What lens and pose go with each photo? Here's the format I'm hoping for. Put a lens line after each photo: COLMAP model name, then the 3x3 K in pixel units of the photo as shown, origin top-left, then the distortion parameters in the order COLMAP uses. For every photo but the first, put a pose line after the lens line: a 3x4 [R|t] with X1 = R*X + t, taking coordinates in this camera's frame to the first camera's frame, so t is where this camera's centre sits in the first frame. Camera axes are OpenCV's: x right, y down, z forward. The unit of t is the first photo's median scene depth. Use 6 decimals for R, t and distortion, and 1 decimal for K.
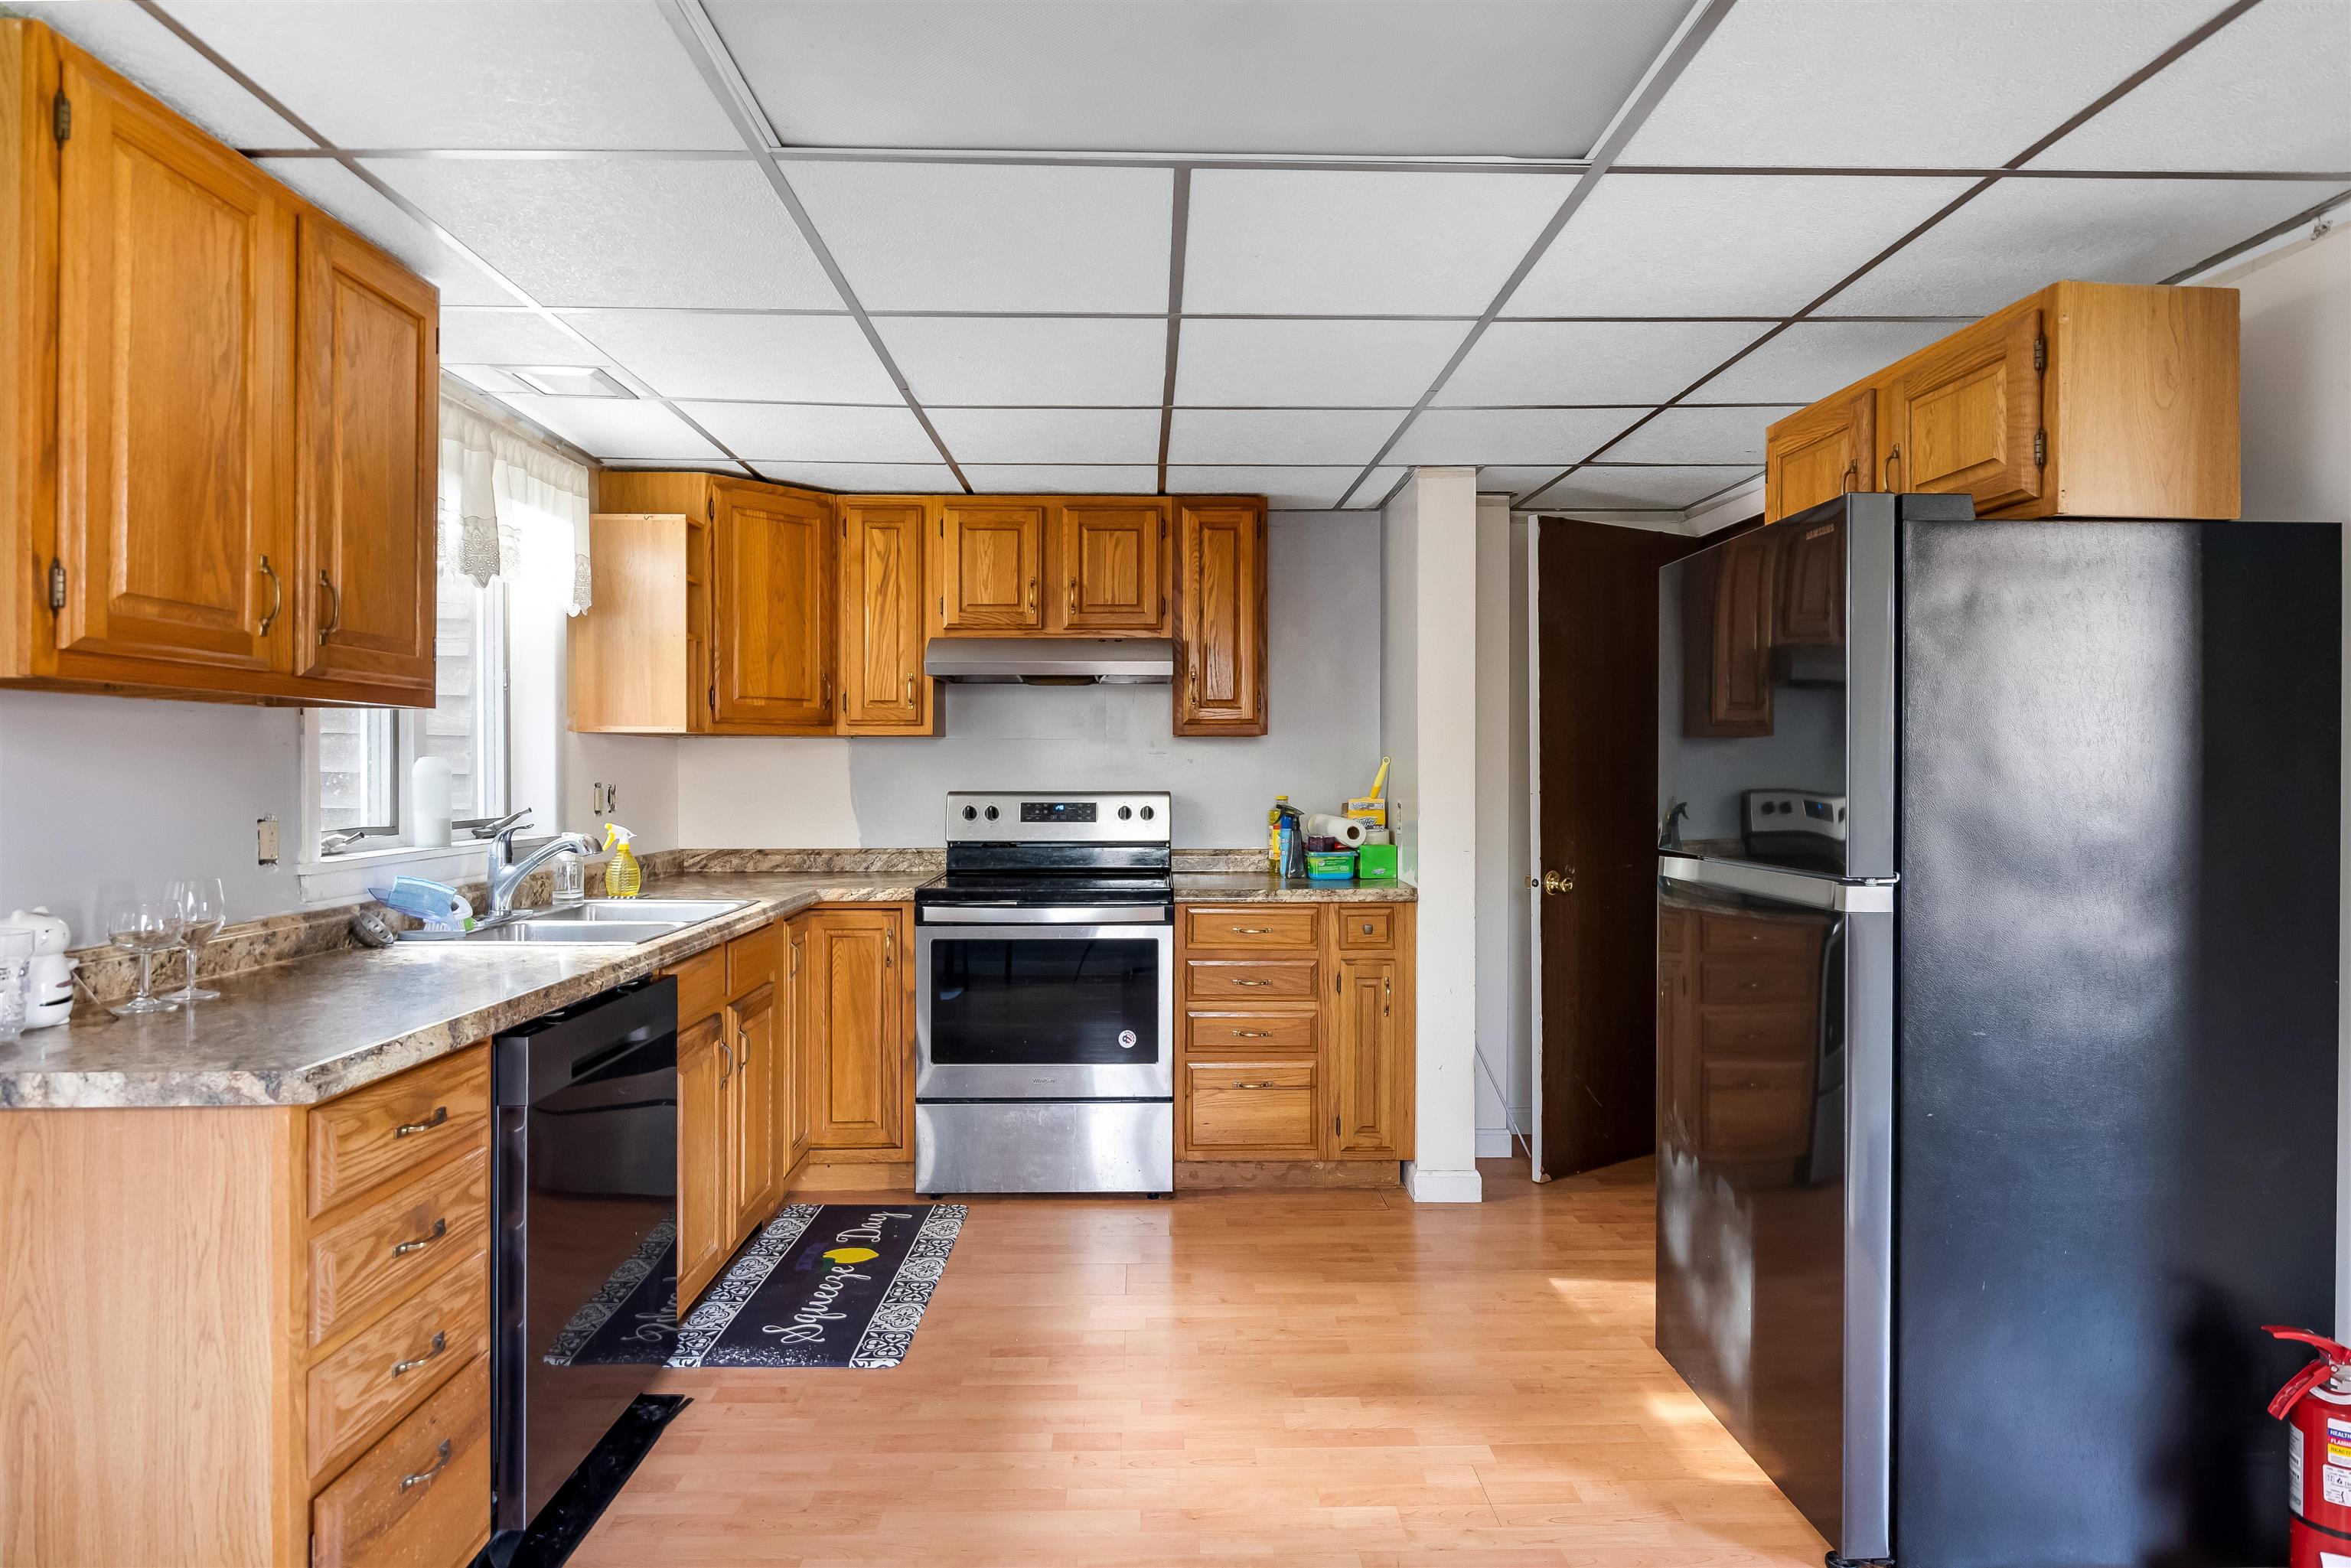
lens RADIAL K [[1272.7, 0, 1170.0], [0, 1272.7, 738.1], [0, 0, 1]] dist [-0.000535, -0.001100]
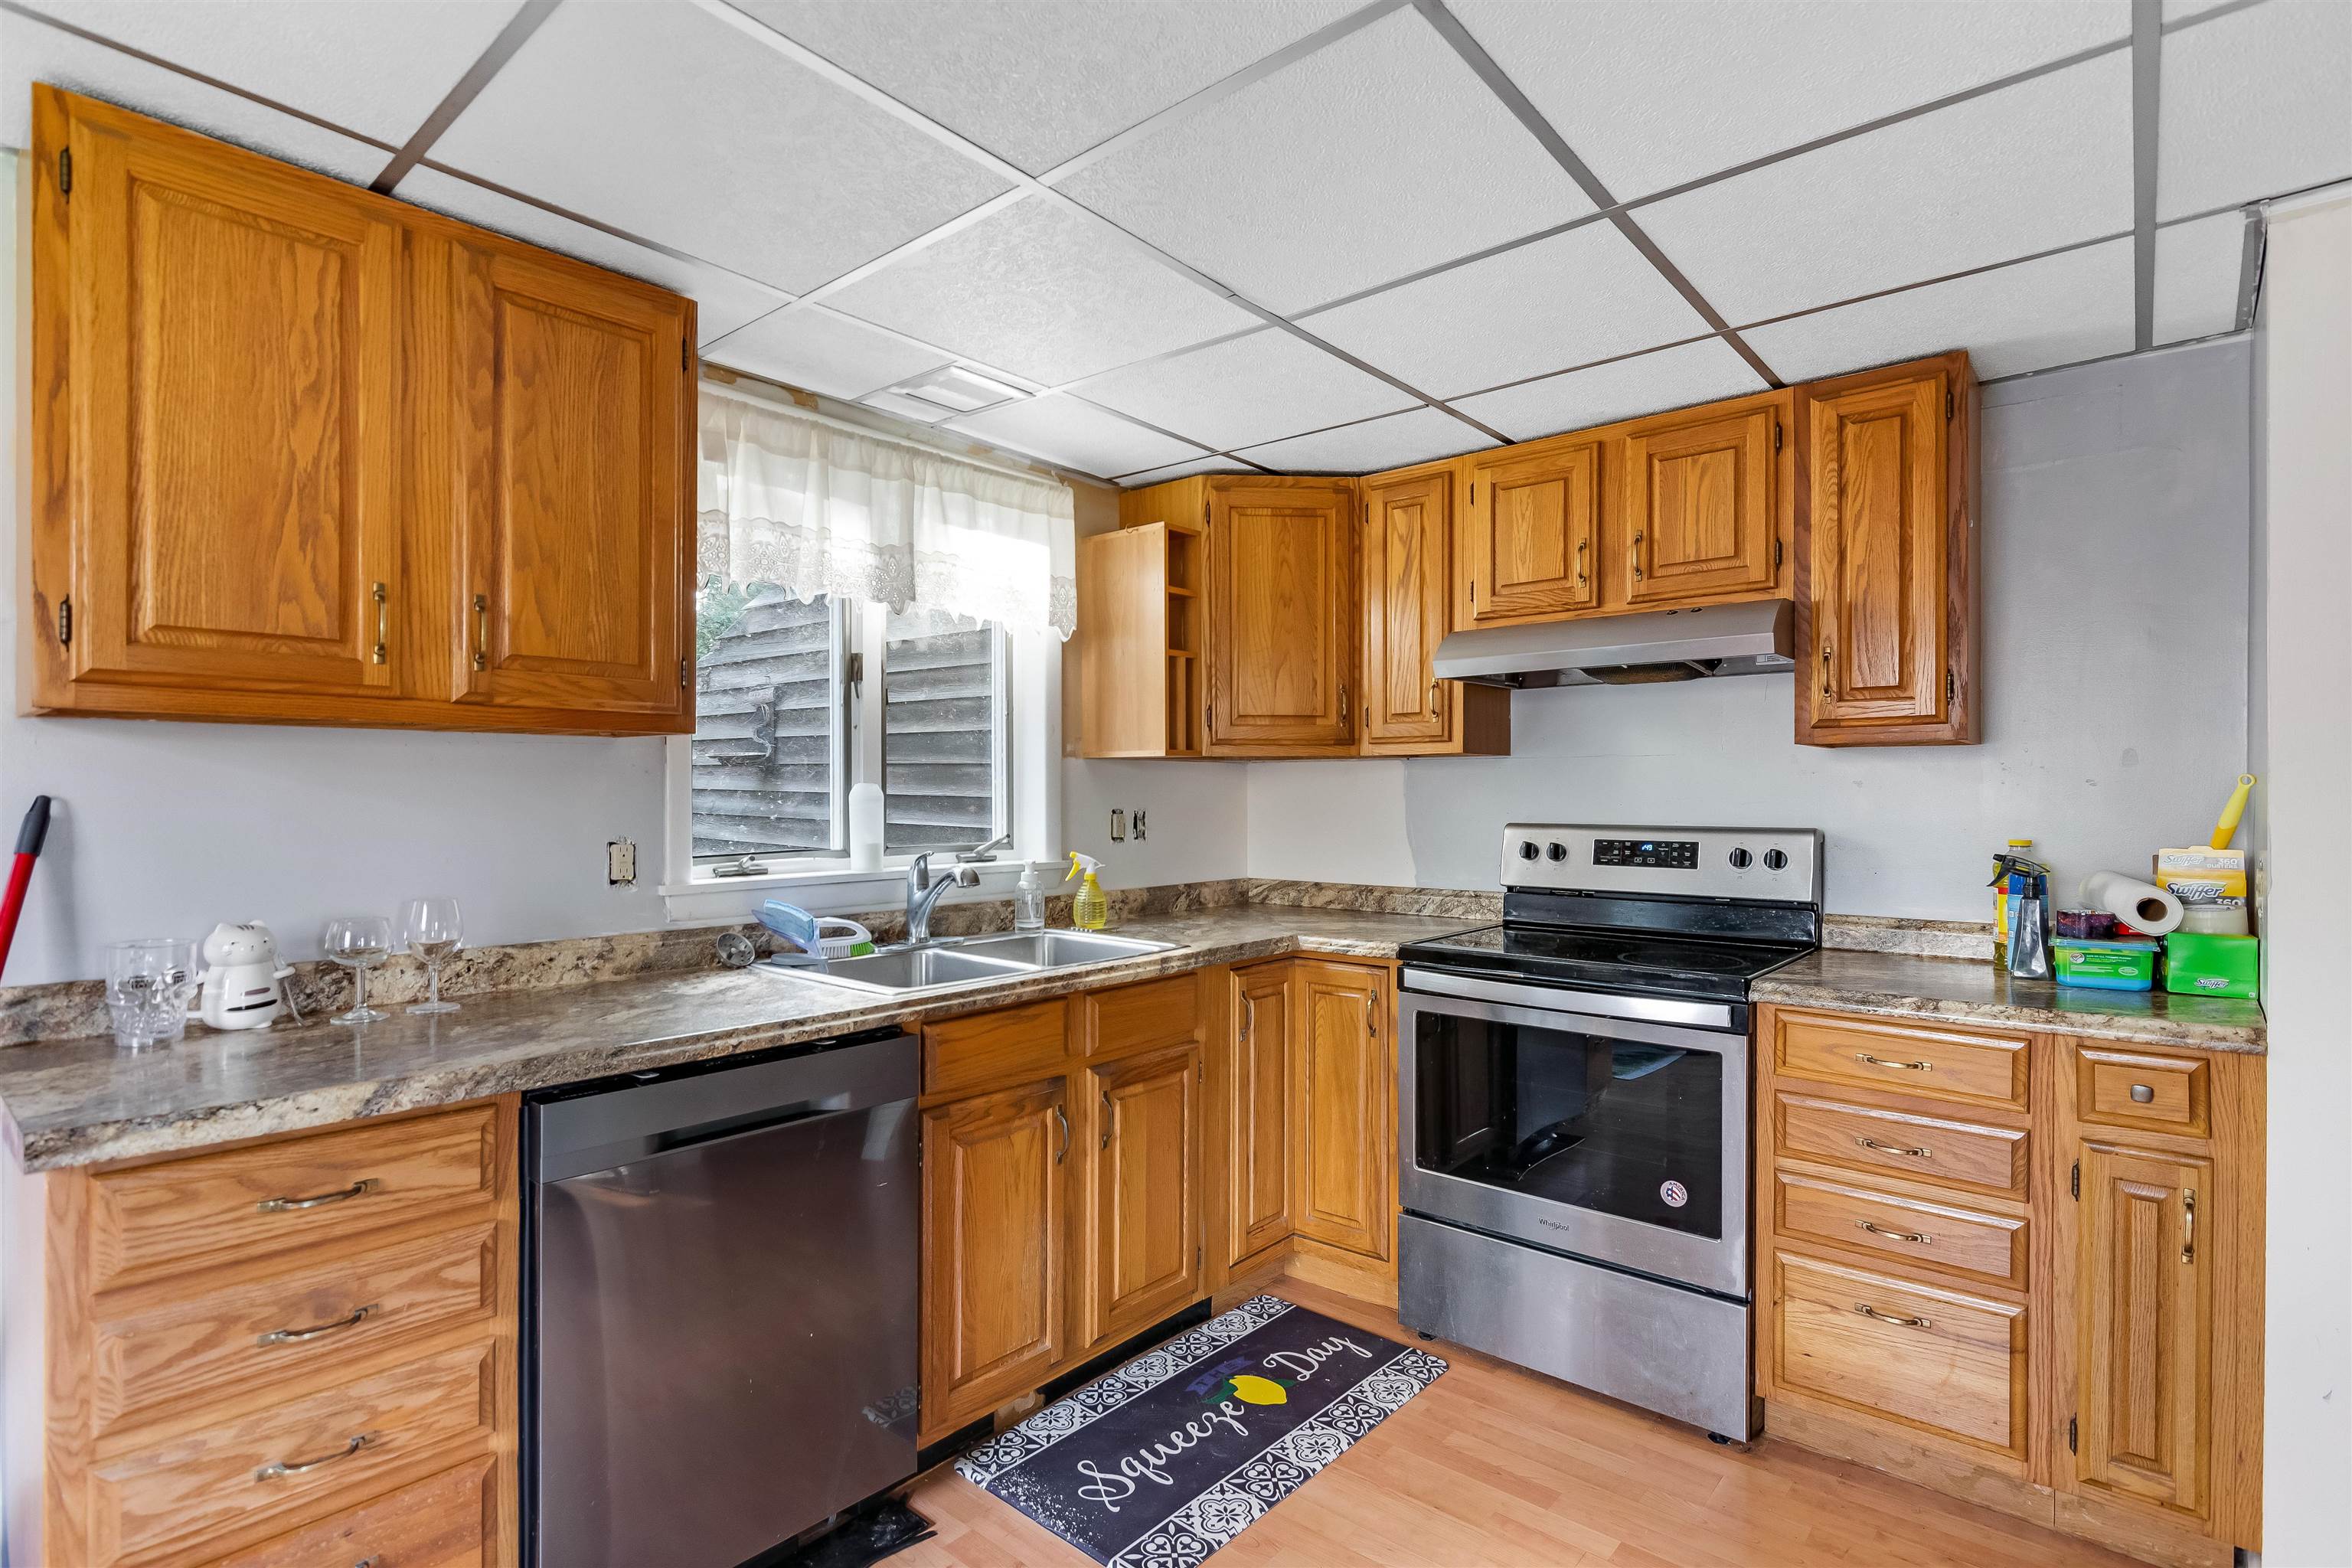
lens RADIAL K [[1136.9, 0, 1176.0], [0, 1136.9, 784.0], [0, 0, 1]] dist [0.000009, -0.001459]
pose [[0.743058, -0.006150, -0.669199, 0.174215], [0.016090, 0.999833, 0.008677, 0.008579], [0.669033, -0.017214, 0.743033, 0.371587]]
